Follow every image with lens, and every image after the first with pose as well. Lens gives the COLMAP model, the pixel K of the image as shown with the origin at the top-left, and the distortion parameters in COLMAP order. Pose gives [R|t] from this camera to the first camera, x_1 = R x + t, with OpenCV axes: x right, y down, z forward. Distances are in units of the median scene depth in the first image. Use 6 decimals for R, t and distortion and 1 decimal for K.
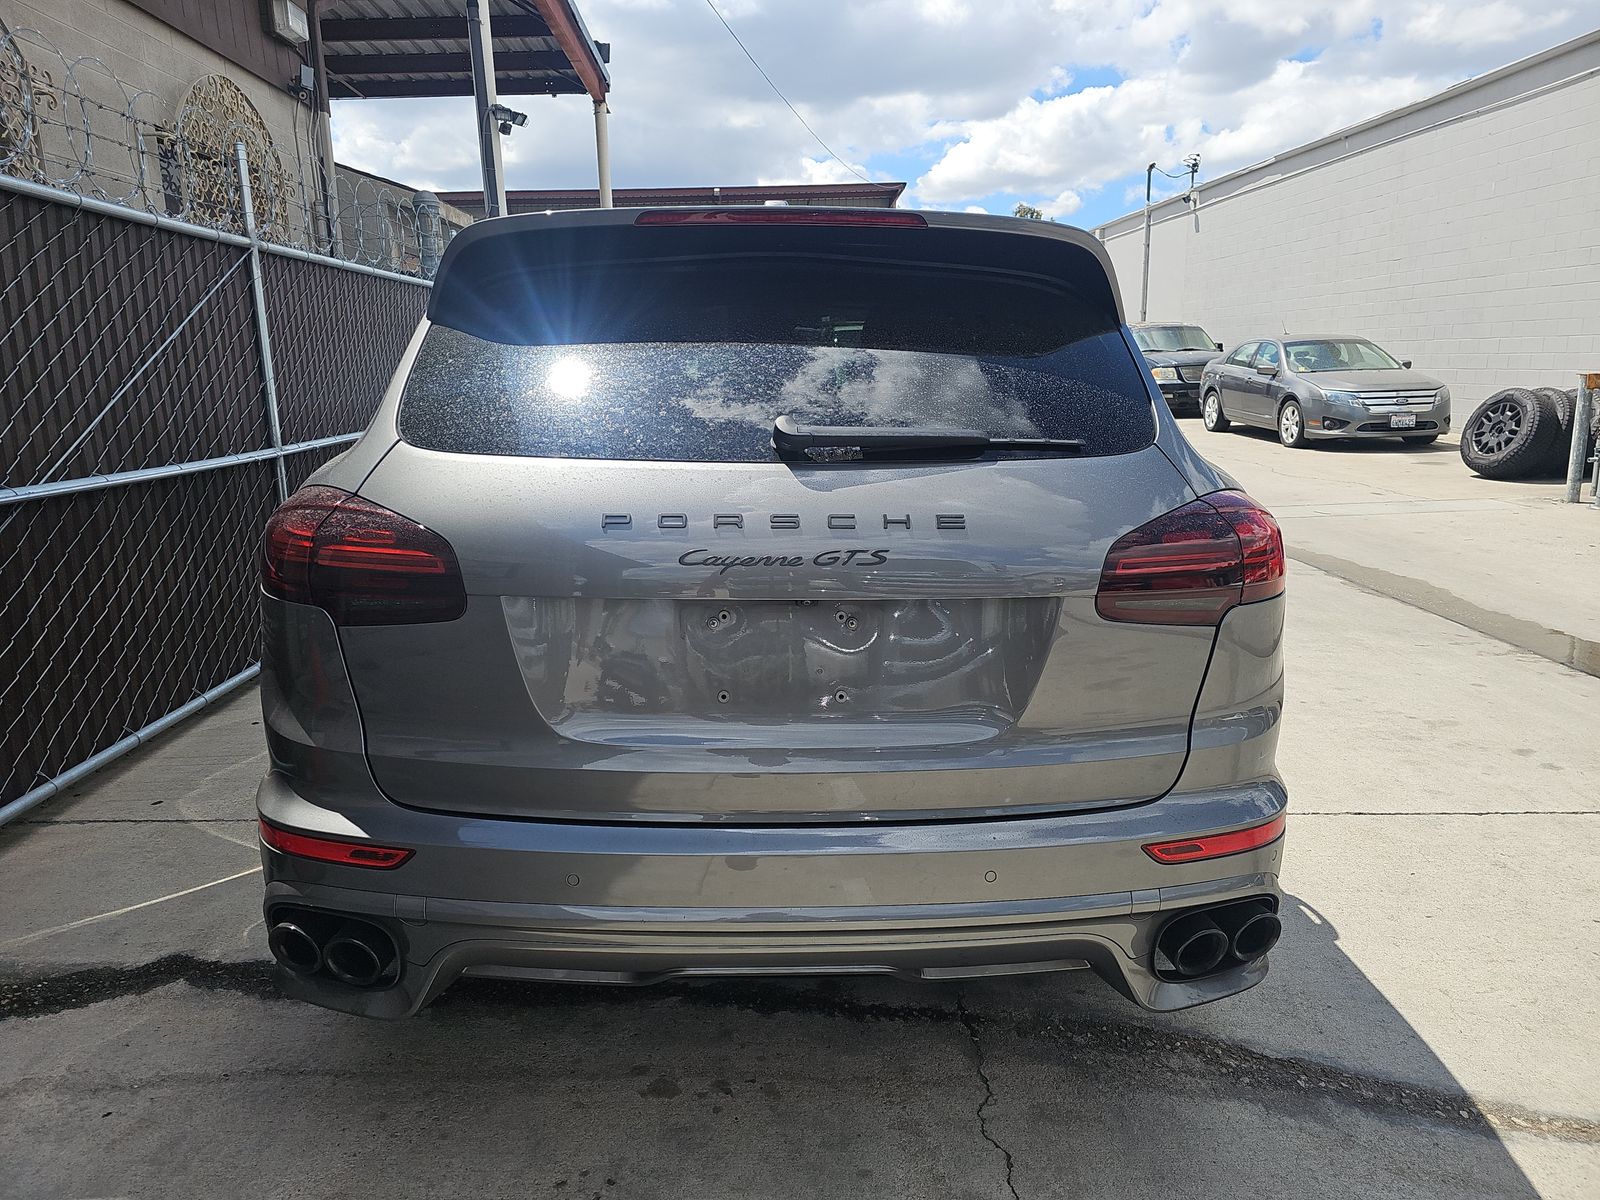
lens RADIAL K [[1041.3, 0, 800.0], [0, 1041.3, 600.0], [0, 0, 1]] dist [0.046801, -0.042640]
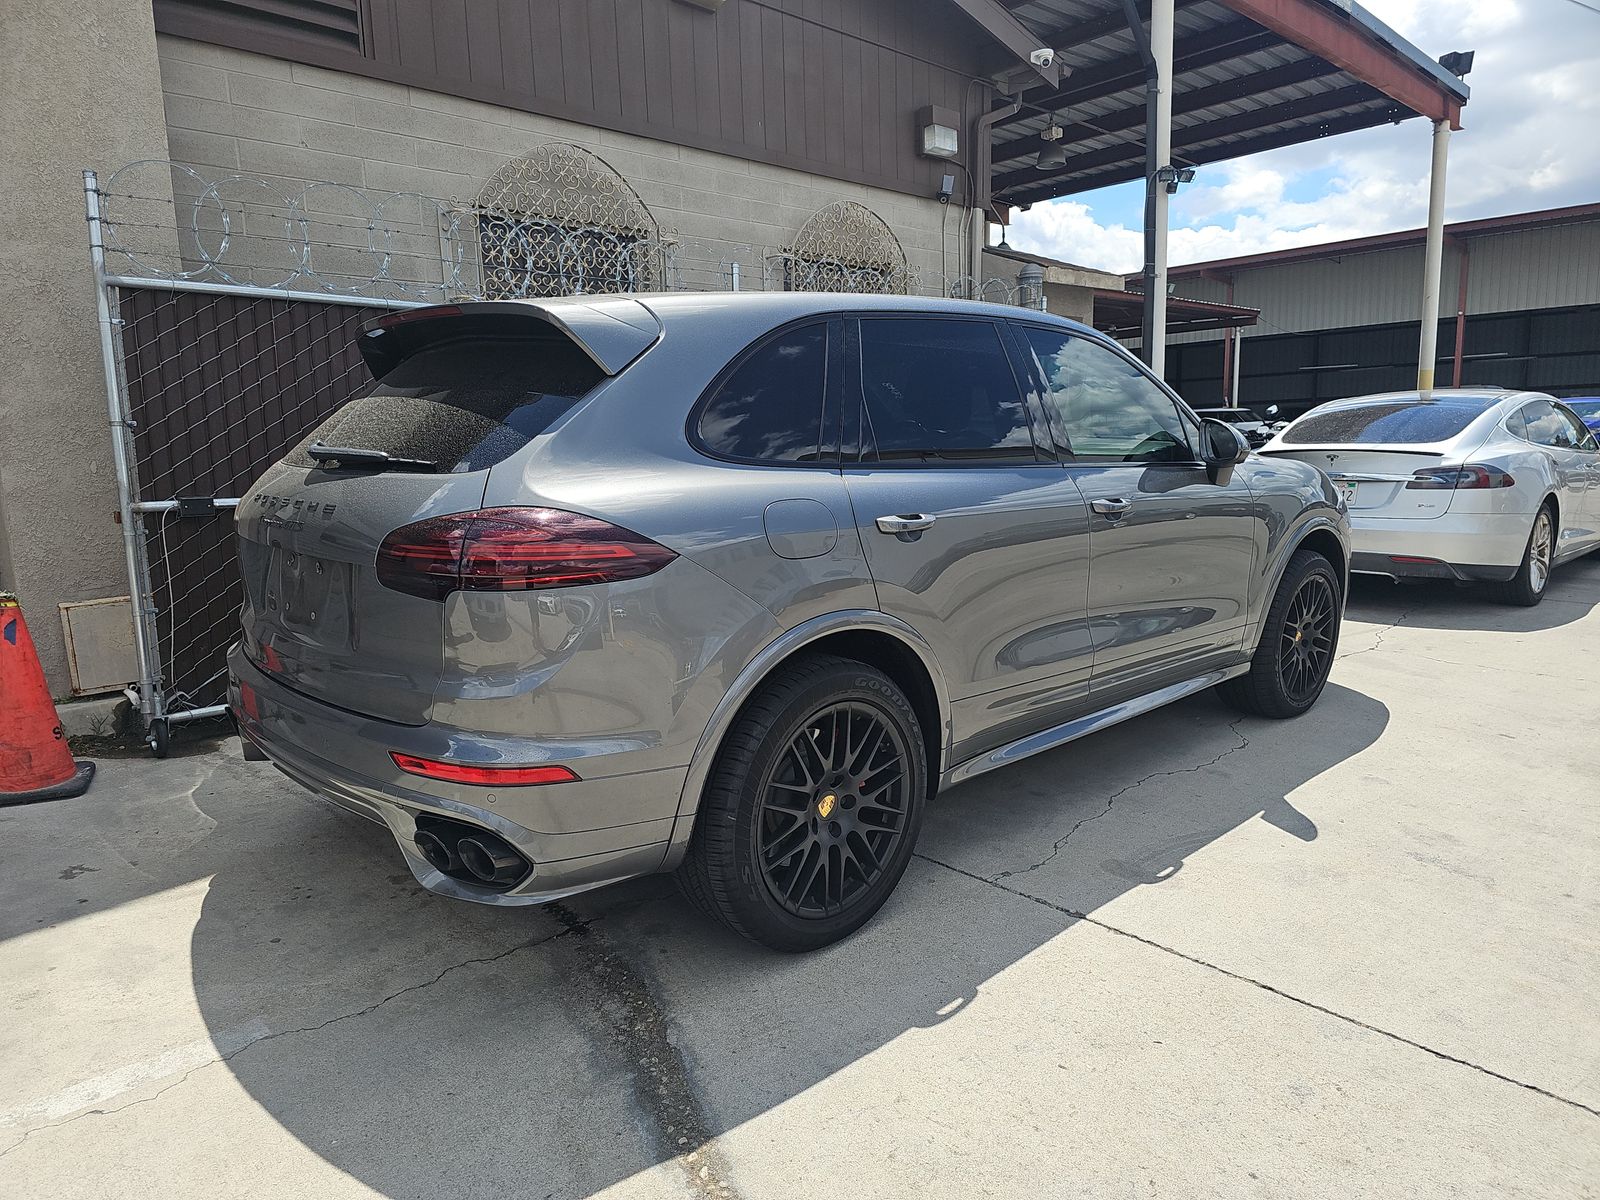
lens RADIAL K [[1041.3, 0, 800.0], [0, 1041.3, 600.0], [0, 0, 1]] dist [0.046801, -0.042640]
pose [[0.676022, 0.121613, -0.726777, 0.783871], [-0.154620, 0.987741, 0.021458, -0.038388], [0.720477, 0.097869, 0.686538, 0.187910]]
